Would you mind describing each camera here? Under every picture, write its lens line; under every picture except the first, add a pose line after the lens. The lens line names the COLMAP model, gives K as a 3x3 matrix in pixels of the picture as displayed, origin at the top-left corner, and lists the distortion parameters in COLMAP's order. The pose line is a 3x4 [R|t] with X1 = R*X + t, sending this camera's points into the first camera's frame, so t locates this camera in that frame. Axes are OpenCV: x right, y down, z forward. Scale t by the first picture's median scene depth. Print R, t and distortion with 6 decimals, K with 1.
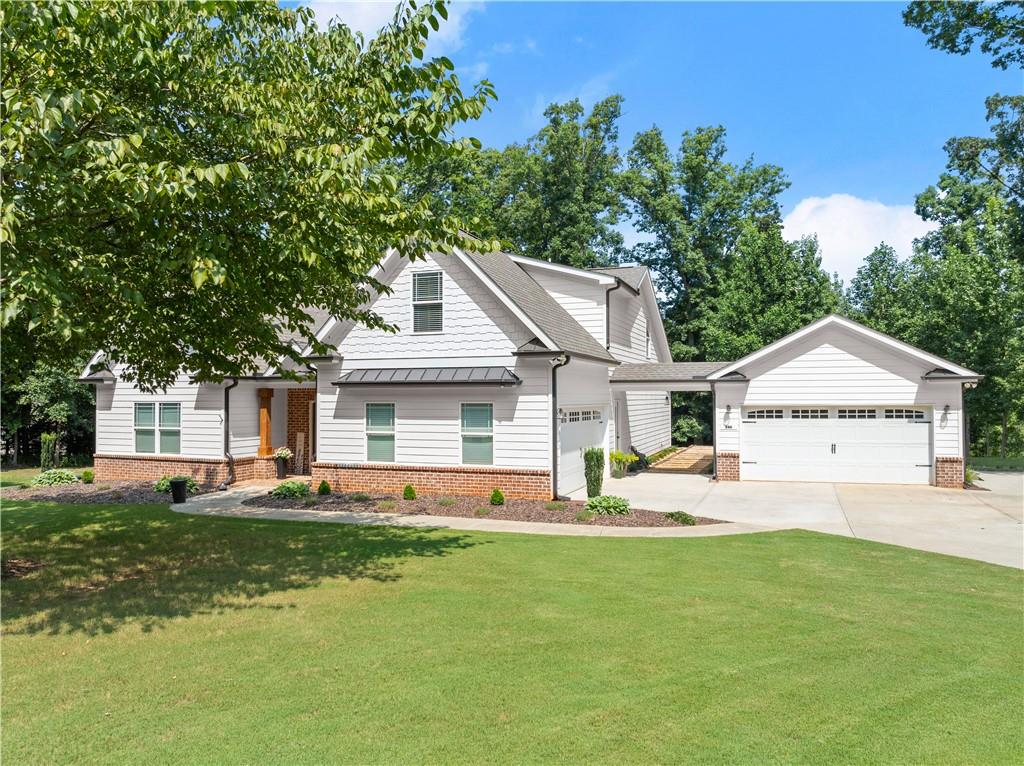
lens RADIAL K [[728.8, 0, 512.0], [0, 728.8, 383.0], [0, 0, 1]] dist [-0.035416, -0.000244]
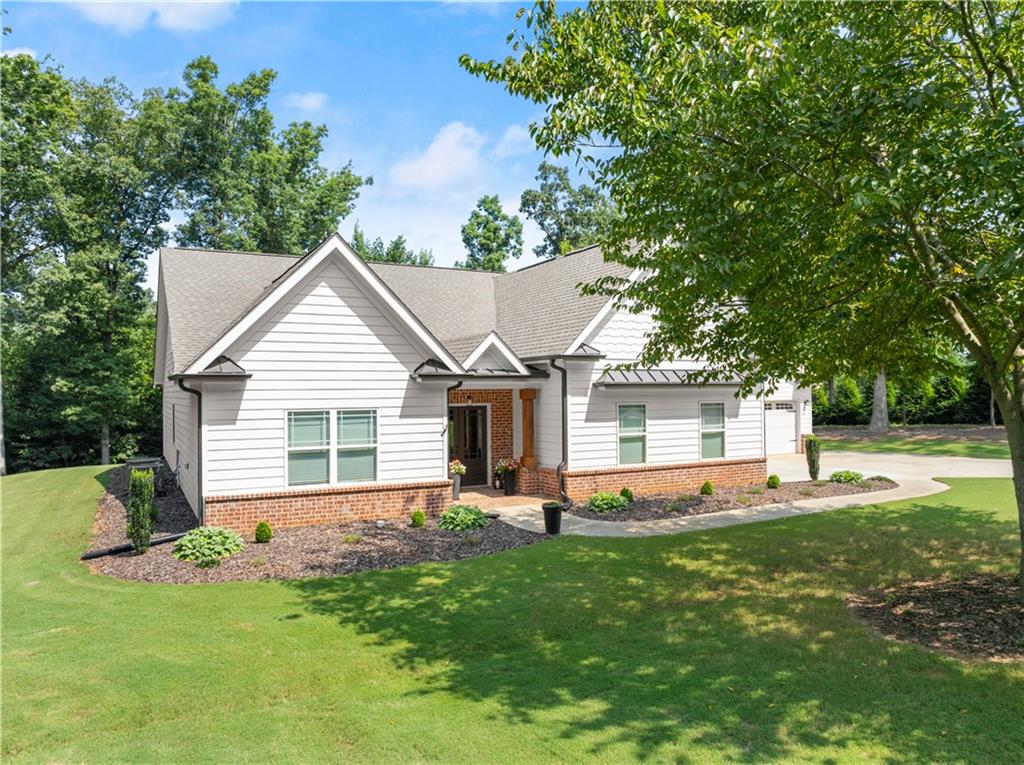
lens RADIAL K [[733.8, 0, 507.8], [0, 733.8, 385.1], [0, 0, 1]] dist [-0.023063, -0.000505]
pose [[0.664222, 0.003015, 0.747529, -0.895556], [-0.006852, 0.999974, 0.002056, 0.000528], [-0.747504, -0.006488, 0.664226, 0.404844]]
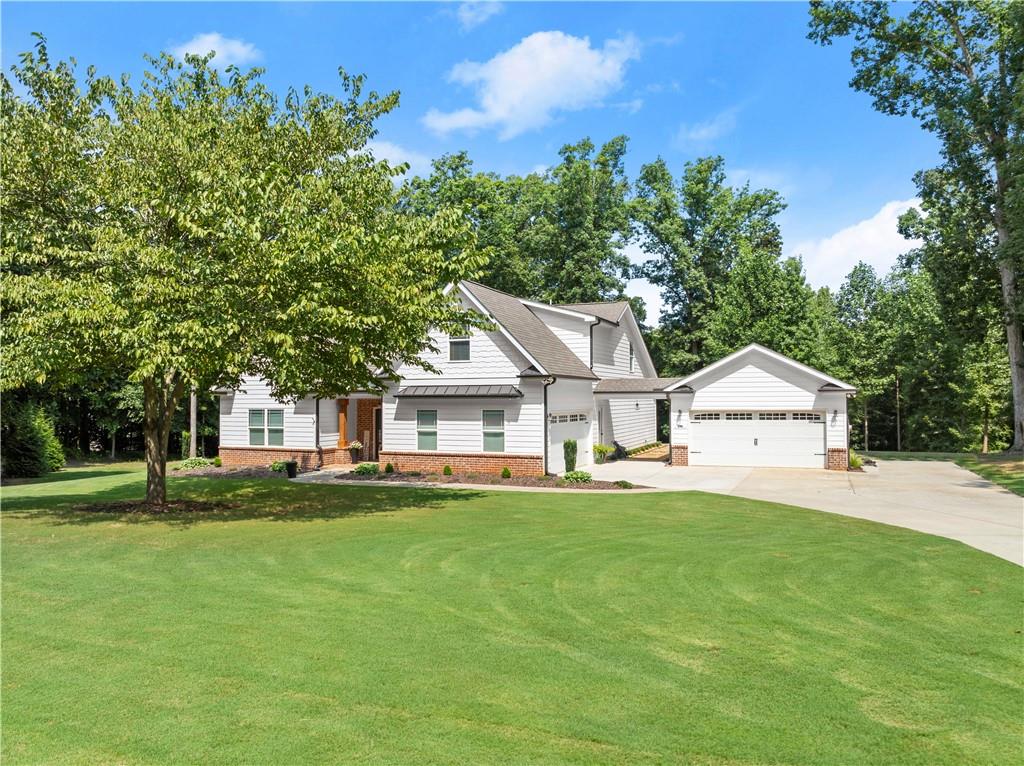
lens RADIAL K [[733.8, 0, 507.8], [0, 733.8, 385.6], [0, 0, 1]] dist [-0.023063, -0.000505]
pose [[0.998879, -0.003704, -0.047188, 0.041954], [0.003856, 0.999988, 0.003115, -0.020829], [0.047176, -0.003294, 0.998881, -0.385863]]
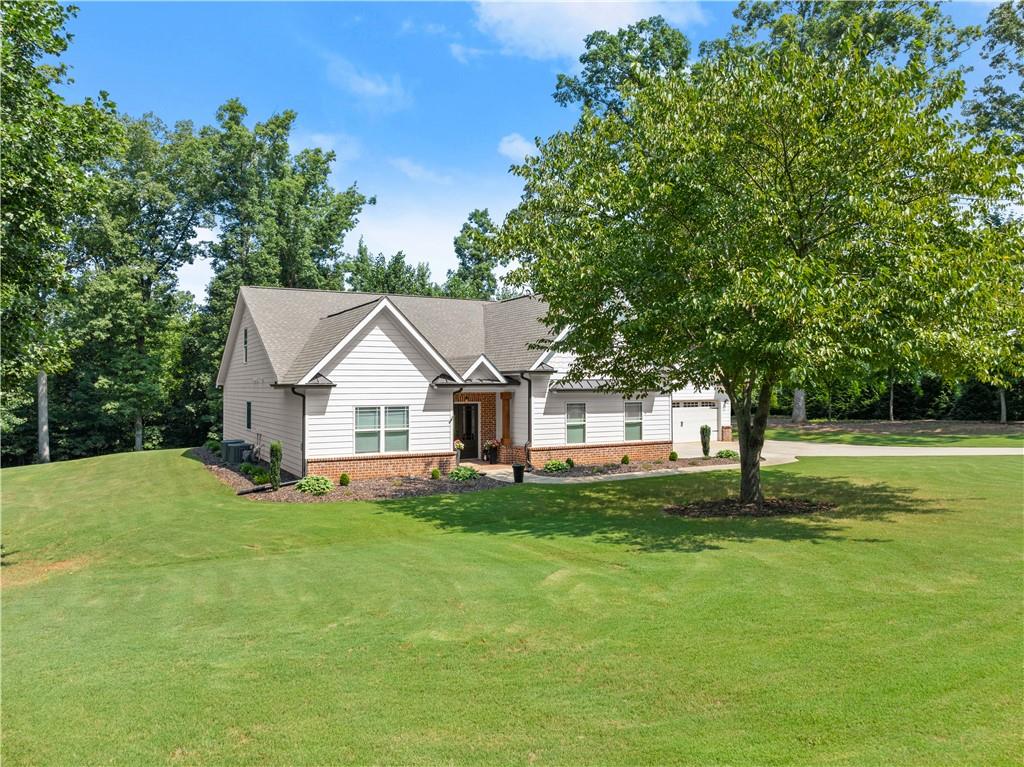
lens RADIAL K [[752.3, 0, 510.5], [0, 752.3, 358.4], [0, 0, 1]] dist [-0.011756, -0.002280]
pose [[0.650619, 0.027843, 0.758894, -1.226946], [-0.011731, 0.999577, -0.026616, -0.017758], [-0.759314, 0.008414, 0.650670, 0.100189]]
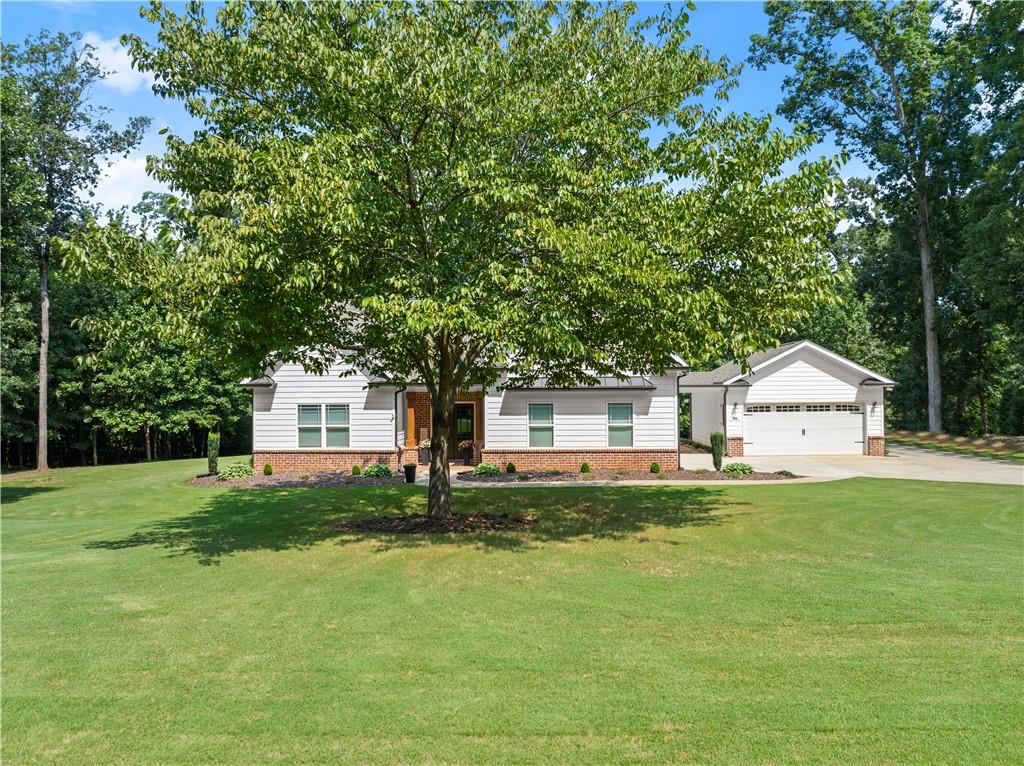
lens RADIAL K [[733.8, 0, 507.8], [0, 733.8, 385.6], [0, 0, 1]] dist [-0.023063, -0.000505]
pose [[0.954966, -0.000203, 0.296715, -0.552998], [-0.001424, 0.999985, 0.005270, -0.010255], [-0.296712, -0.005455, 0.954951, -0.231617]]
